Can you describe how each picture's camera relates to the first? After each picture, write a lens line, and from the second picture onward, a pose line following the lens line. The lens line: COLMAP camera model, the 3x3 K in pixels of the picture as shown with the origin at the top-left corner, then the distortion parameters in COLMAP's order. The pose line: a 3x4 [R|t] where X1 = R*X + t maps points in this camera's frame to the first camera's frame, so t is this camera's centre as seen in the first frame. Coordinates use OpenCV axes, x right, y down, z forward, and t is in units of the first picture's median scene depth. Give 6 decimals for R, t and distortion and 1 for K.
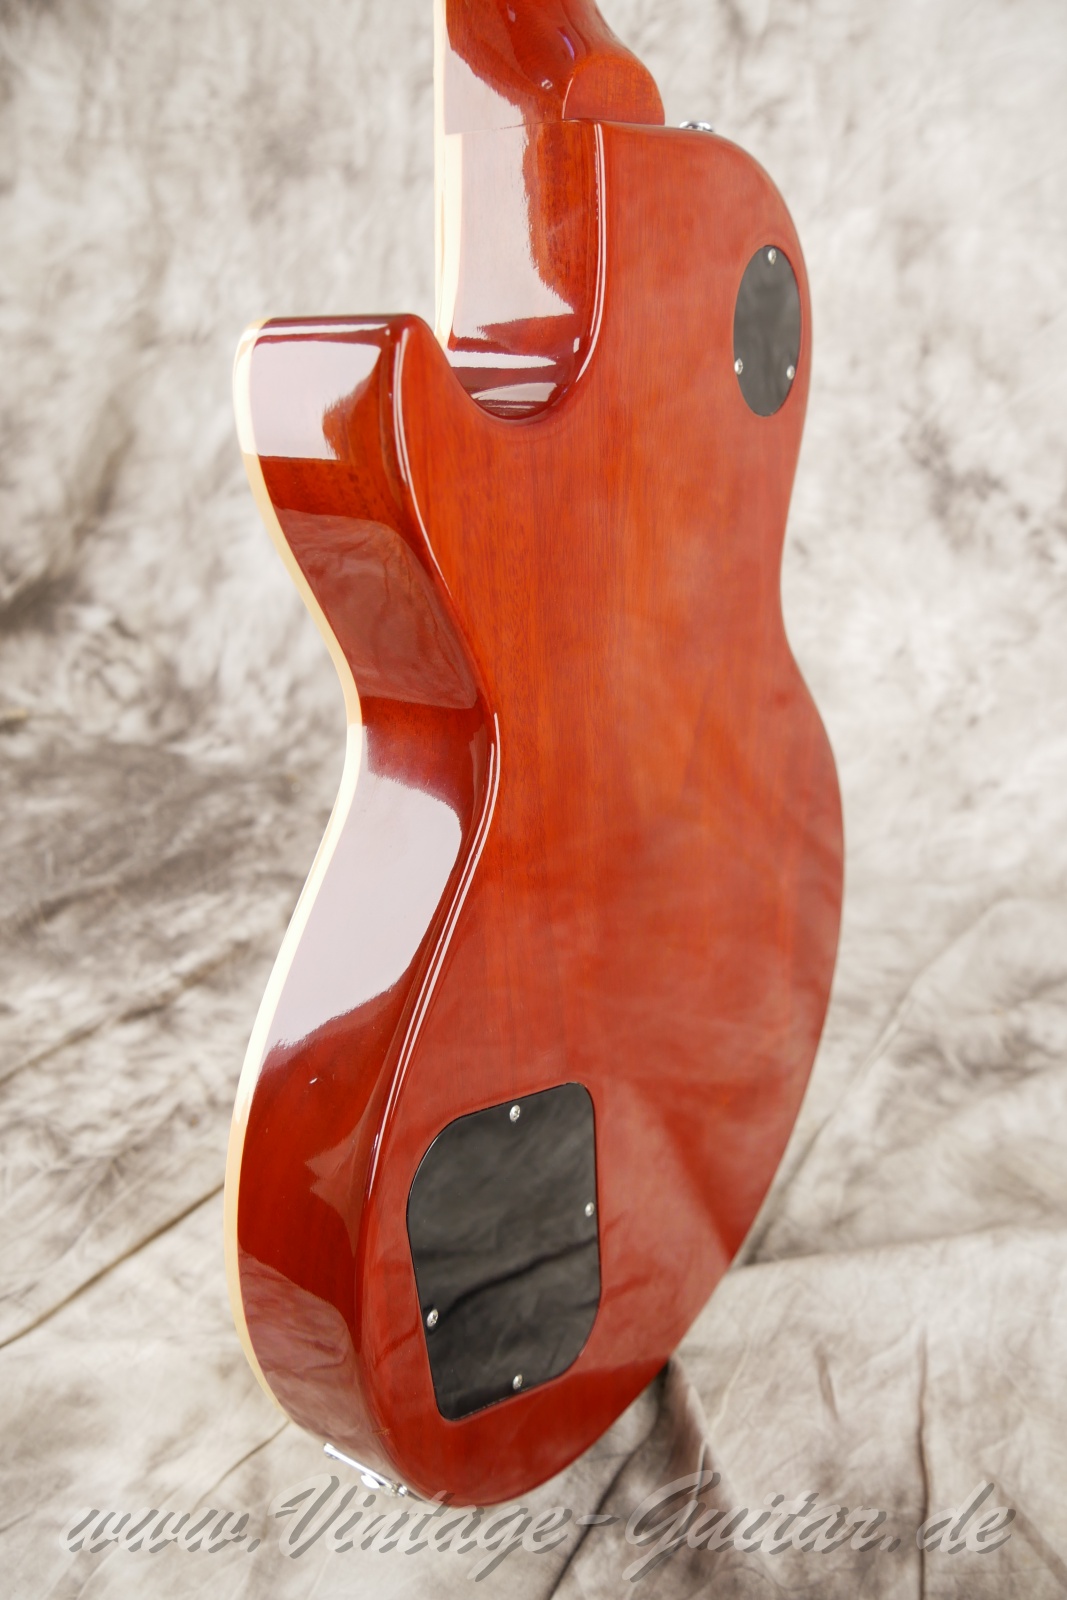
lens RADIAL K [[1335.4, 0, 534.4], [0, 1335.4, 815.1], [0, 0, 1]] dist [-0.072964, 0.031812]
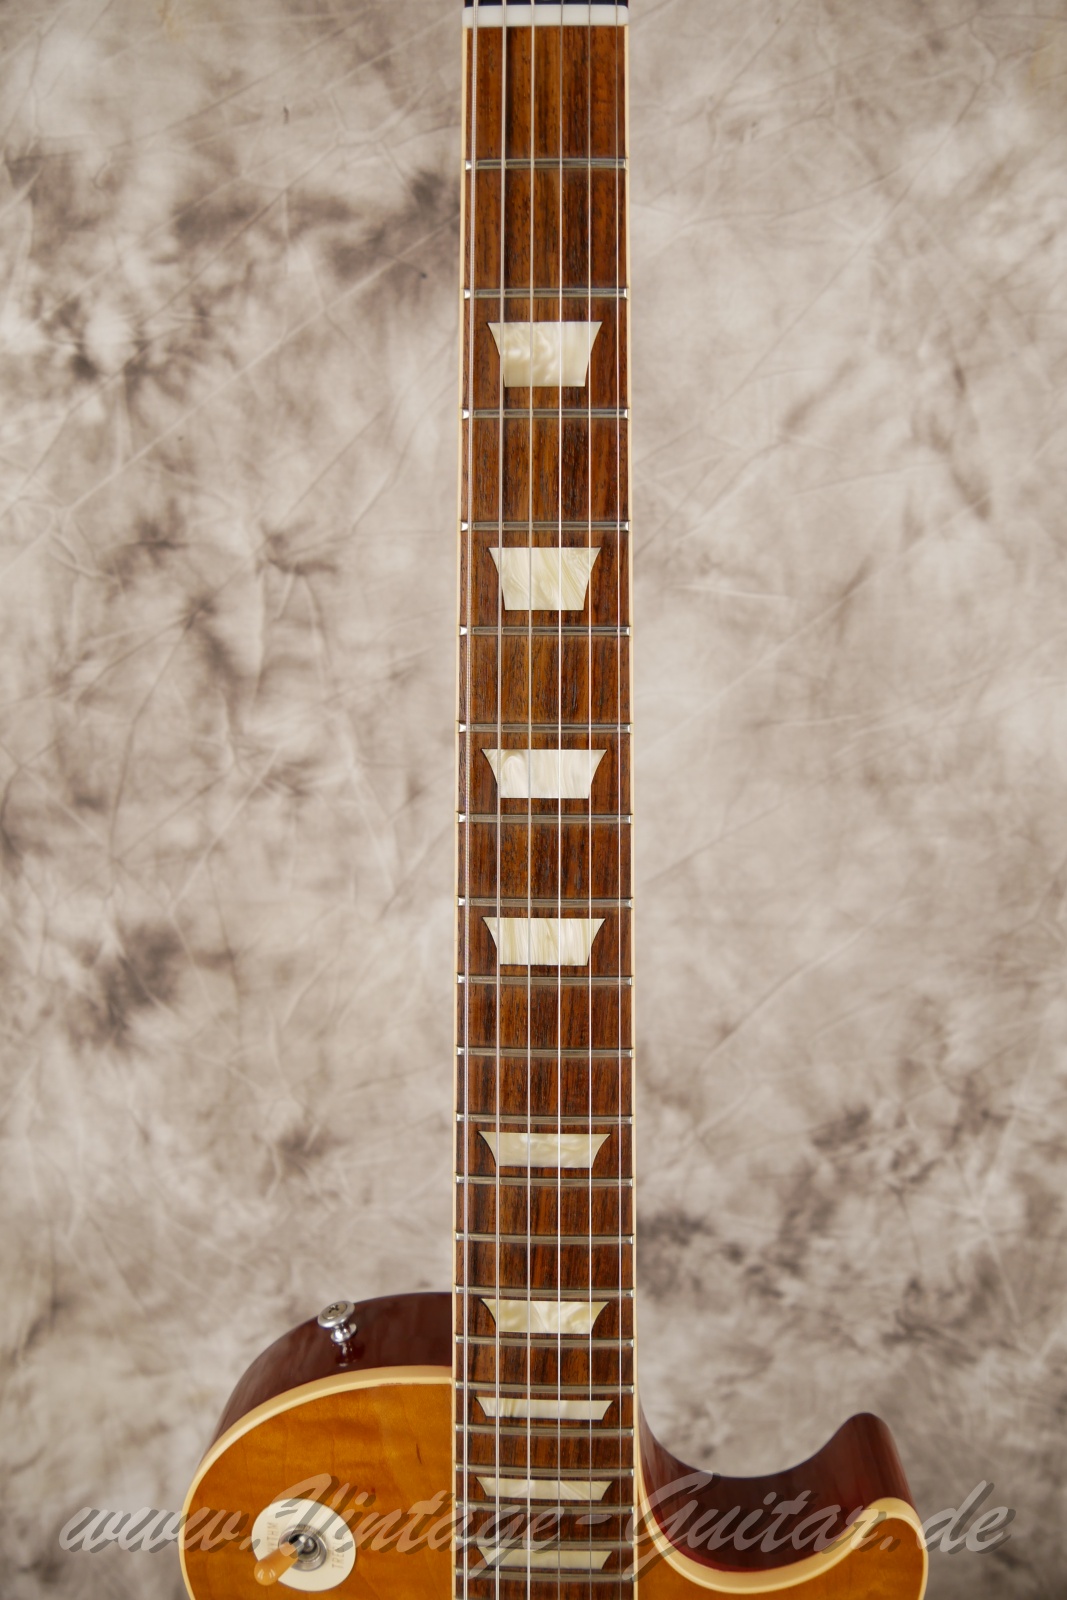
lens RADIAL K [[1335.4, 0, 533.6], [0, 1335.4, 801.7], [0, 0, 1]] dist [-0.072964, 0.031812]
pose [[0.897198, -0.222781, 0.381320, 0.023130], [0.213104, 0.974659, 0.068025, -0.538127], [-0.386811, 0.020229, 0.921937, 0.304249]]
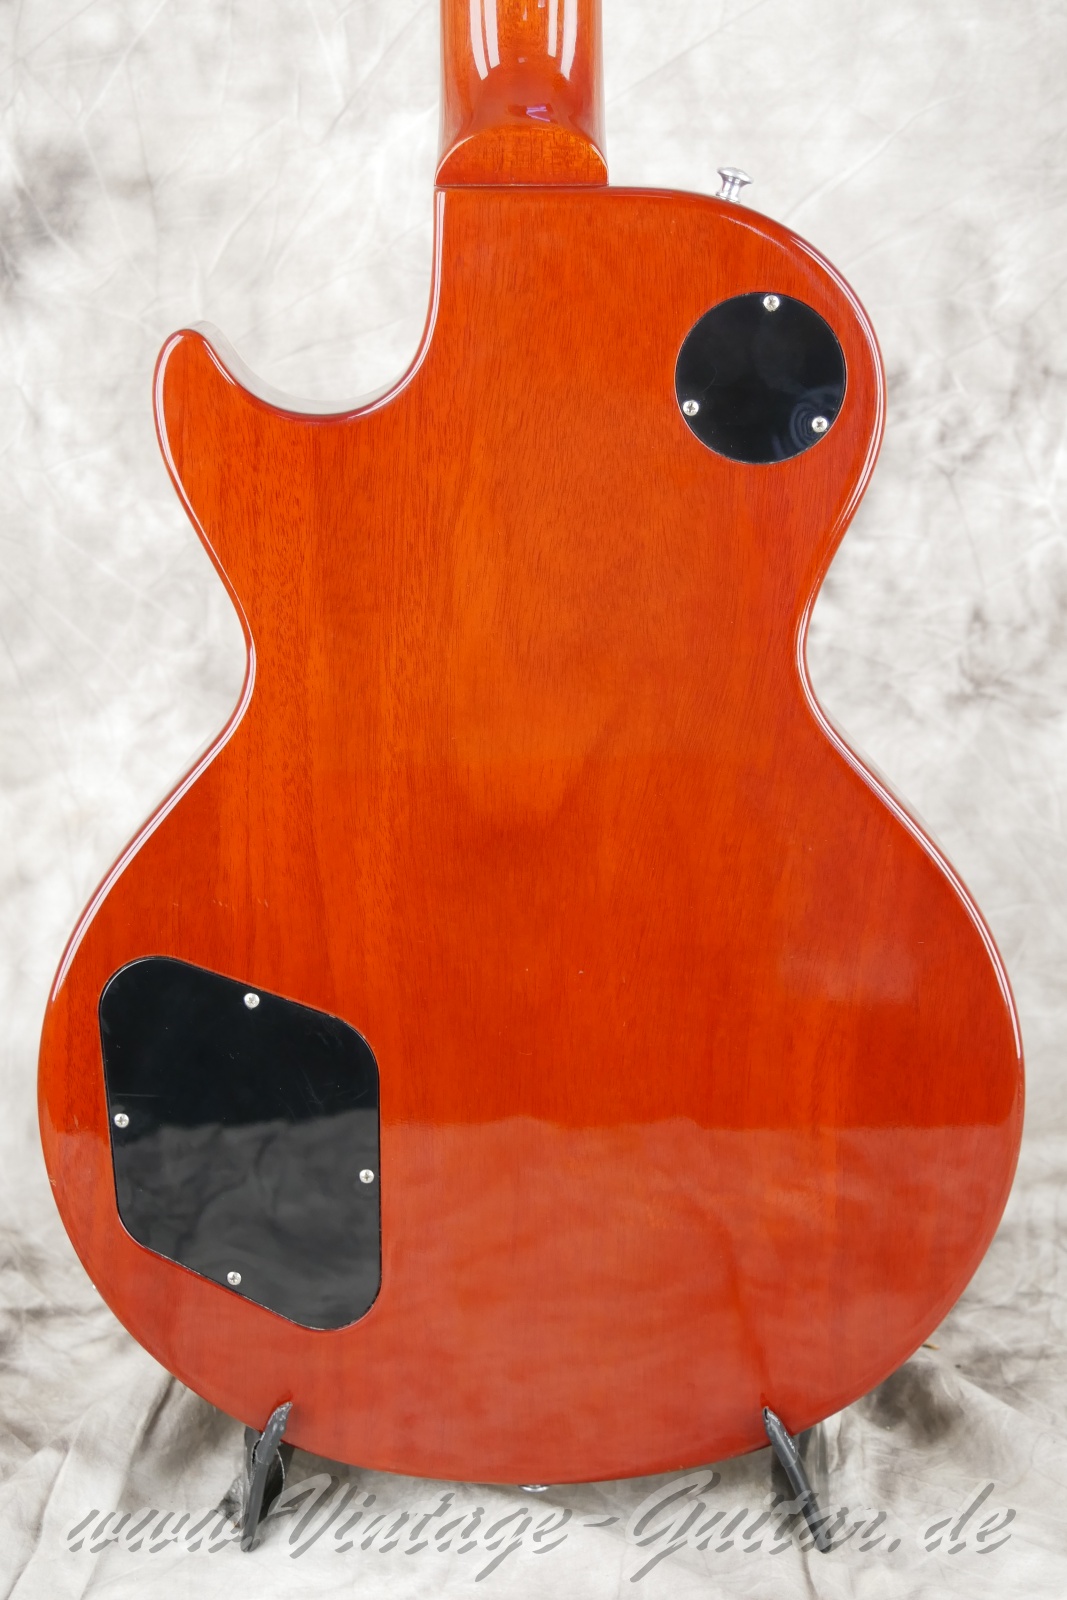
lens RADIAL K [[2986.8, 0, 539.3], [0, 2986.8, 828.2], [0, 0, 1]] dist [-0.006390, 0.000000]
pose [[0.887300, -0.183229, 0.423232, -0.340007], [0.219722, 0.974798, -0.038626, -0.067005], [-0.405488, 0.127267, 0.905198, -0.237531]]
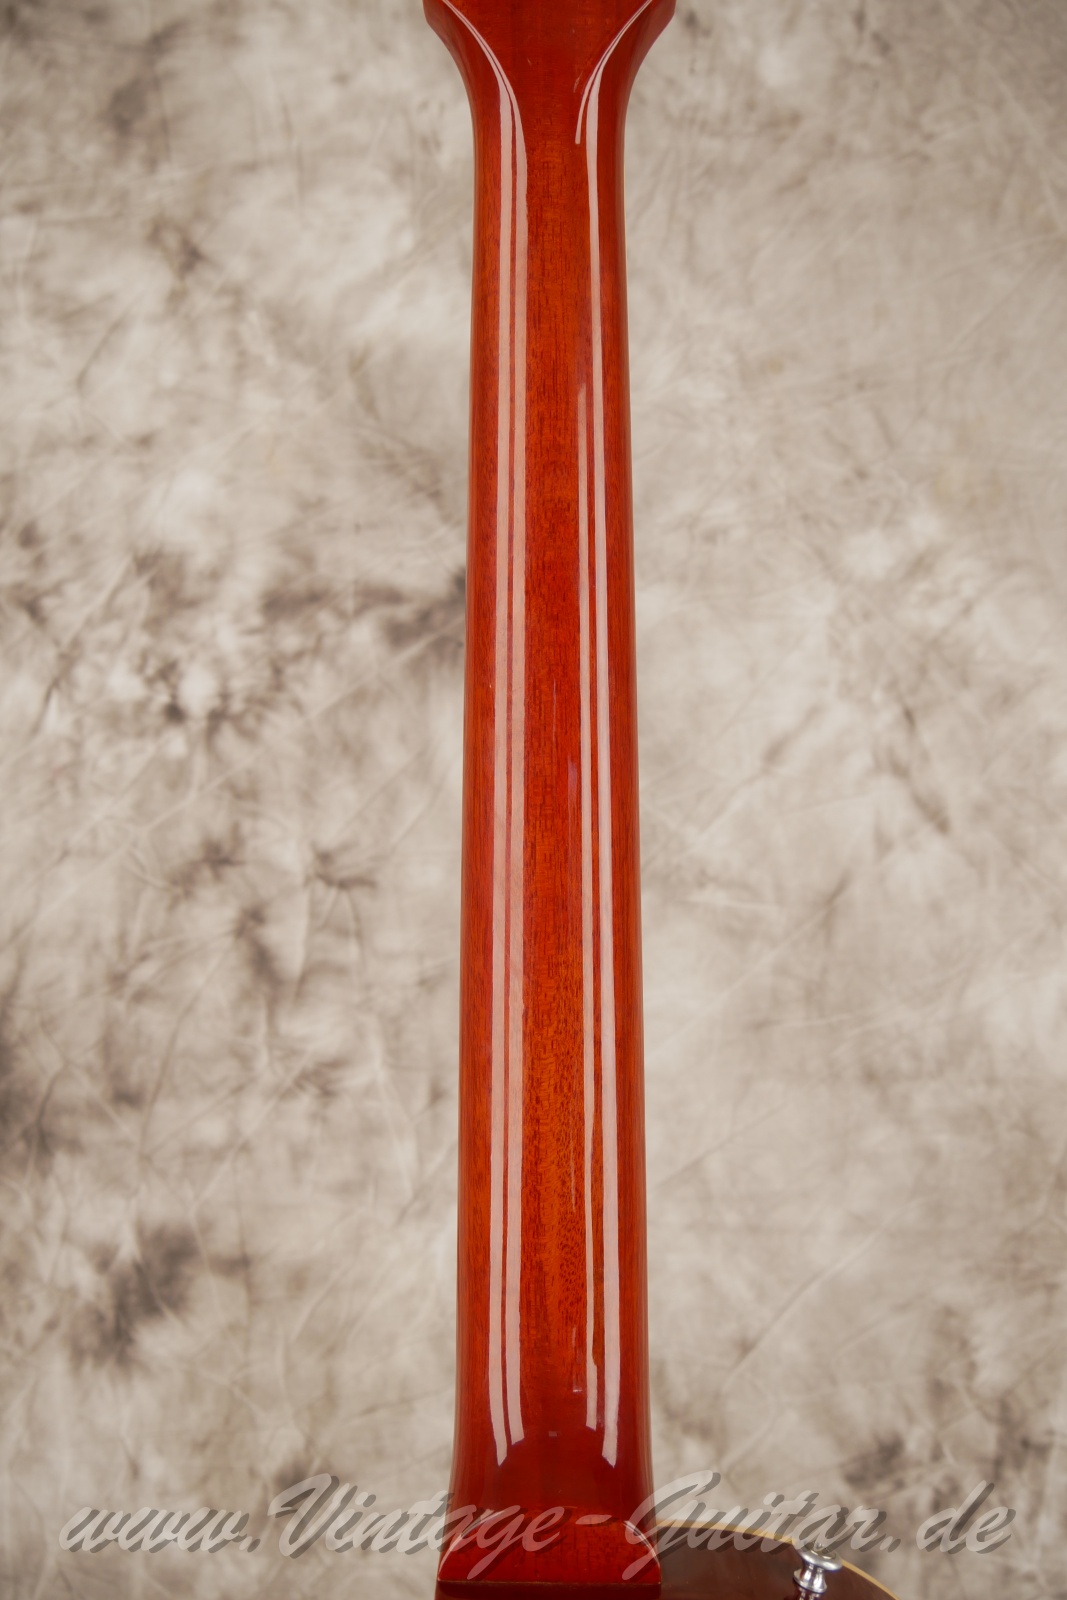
lens RADIAL K [[1335.4, 0, 534.0], [0, 1335.4, 806.0], [0, 0, 1]] dist [-0.072964, 0.031812]
pose [[0.903075, -0.032467, 0.428255, -0.024960], [0.204535, 0.909314, -0.362372, -0.378201], [-0.377653, 0.414842, 0.827819, 0.279294]]
